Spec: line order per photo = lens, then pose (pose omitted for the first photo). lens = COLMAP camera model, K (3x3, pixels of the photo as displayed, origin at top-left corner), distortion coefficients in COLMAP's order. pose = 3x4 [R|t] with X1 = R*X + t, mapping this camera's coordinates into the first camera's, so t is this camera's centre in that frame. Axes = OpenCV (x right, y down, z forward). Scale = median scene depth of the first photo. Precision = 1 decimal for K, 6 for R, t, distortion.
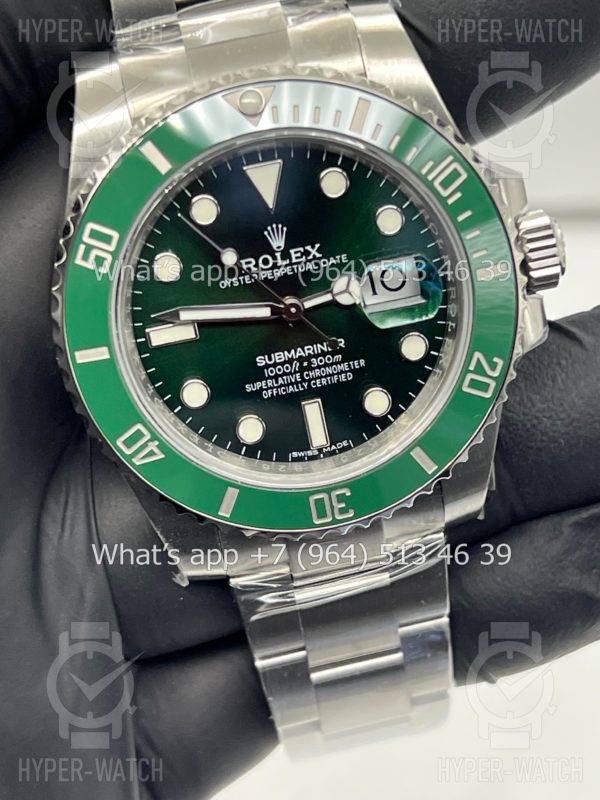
lens RADIAL K [[1860.4, 0, 301.2], [0, 1860.4, 416.1], [0, 0, 1]] dist [0.169424, 0.000000]
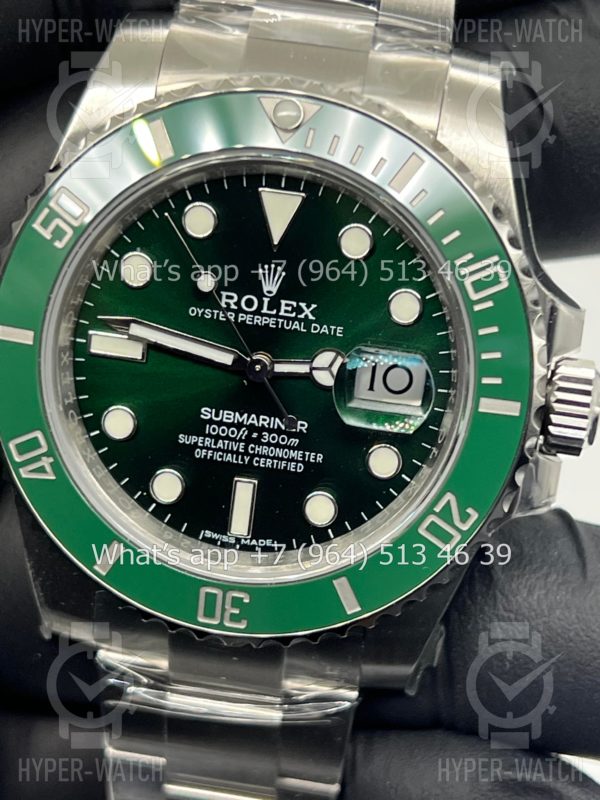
lens RADIAL K [[1860.4, 0, 305.8], [0, 1860.4, 400.9], [0, 0, 1]] dist [0.169424, 0.000000]
pose [[0.927052, 0.342889, -0.151663, 0.145166], [-0.352770, 0.934718, -0.043066, -0.014700], [0.126995, 0.093427, 0.987494, 0.181460]]
